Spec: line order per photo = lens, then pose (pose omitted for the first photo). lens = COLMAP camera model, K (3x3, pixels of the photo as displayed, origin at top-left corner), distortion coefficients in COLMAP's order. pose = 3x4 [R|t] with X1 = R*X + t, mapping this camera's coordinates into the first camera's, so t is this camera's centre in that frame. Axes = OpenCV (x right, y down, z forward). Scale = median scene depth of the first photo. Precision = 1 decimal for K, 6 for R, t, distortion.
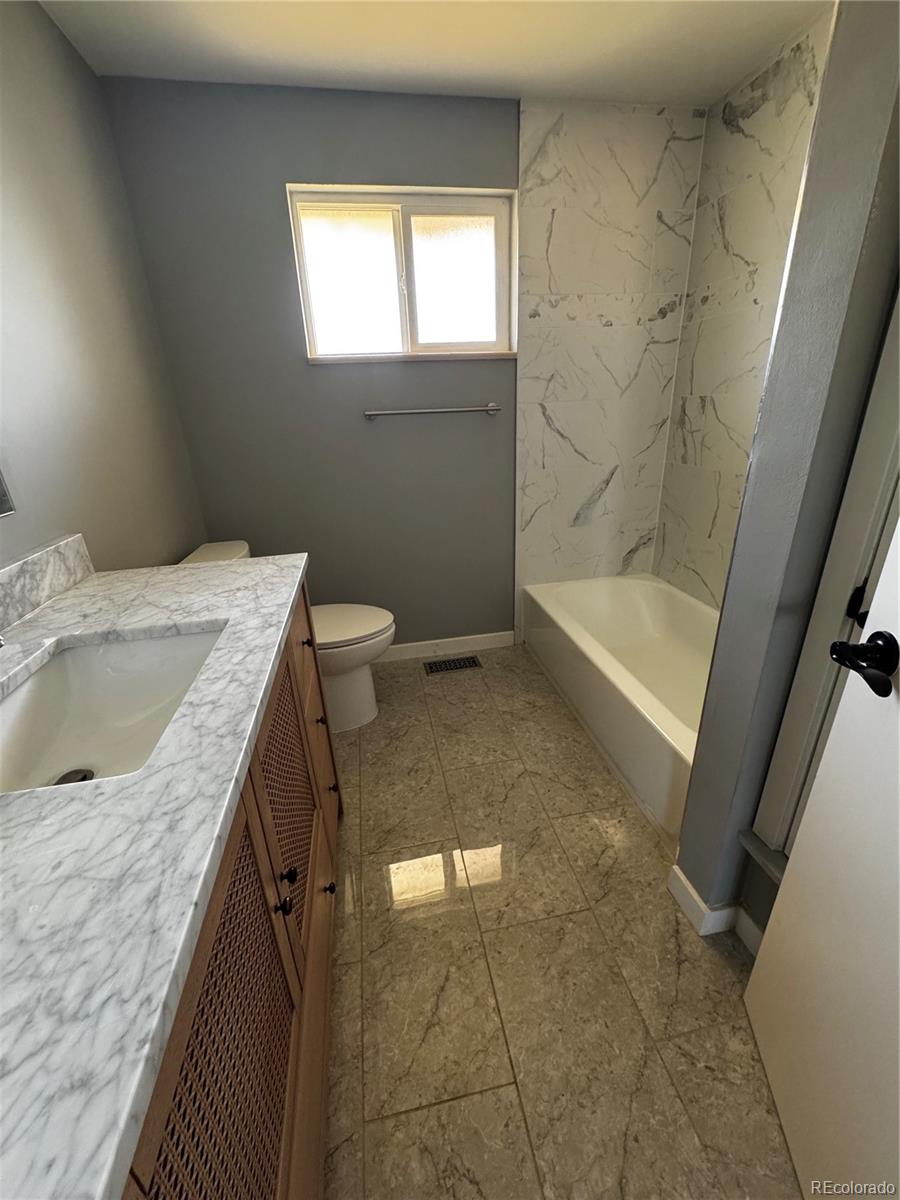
lens RADIAL K [[480.2, 0, 452.4], [0, 480.2, 600.6], [0, 0, 1]] dist [-0.004573, 0.000623]
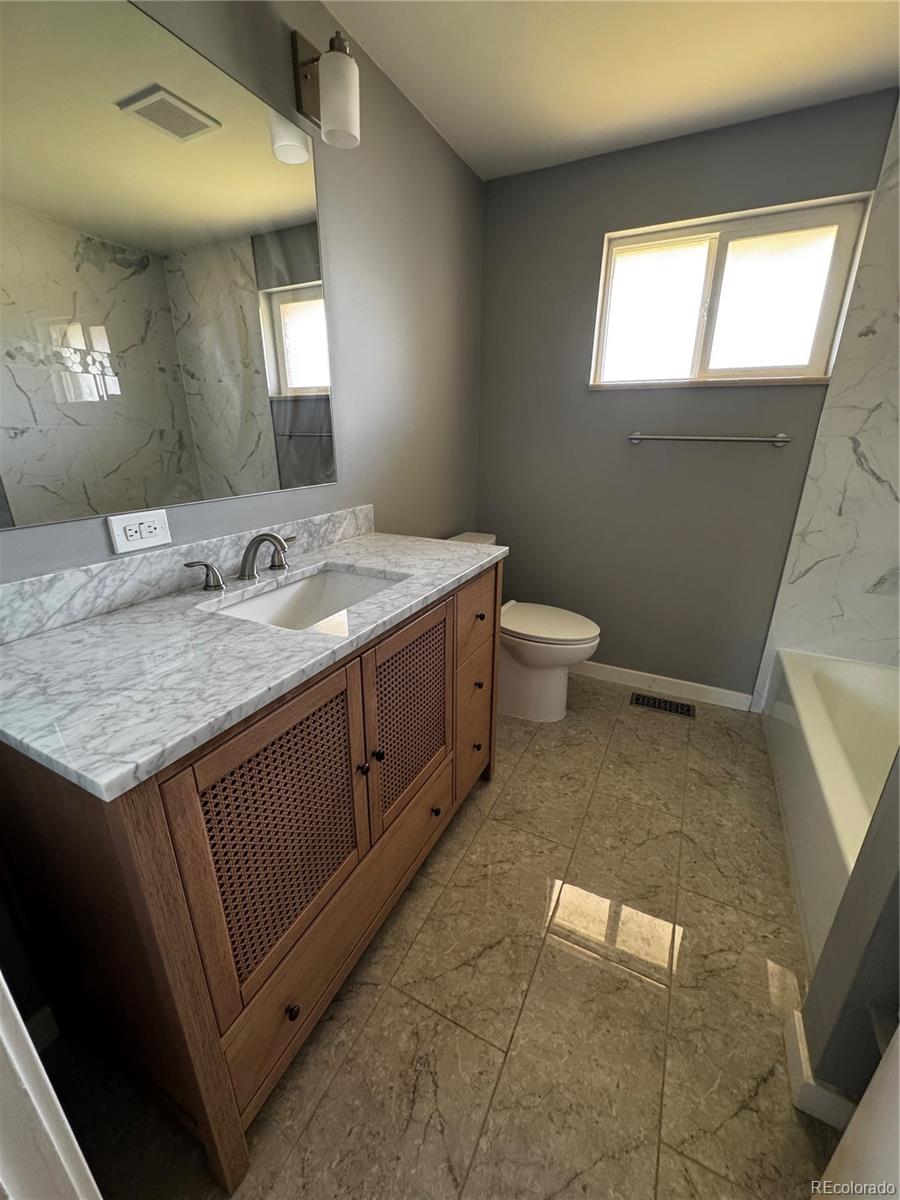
lens RADIAL K [[480.2, 0, 450.5], [0, 480.2, 600.9], [0, 0, 1]] dist [-0.004573, 0.000623]
pose [[0.793341, 0.245149, -0.557235, 0.326250], [-0.266898, 0.962740, 0.043561, 0.017674], [0.547152, 0.114166, 0.829211, -0.060389]]
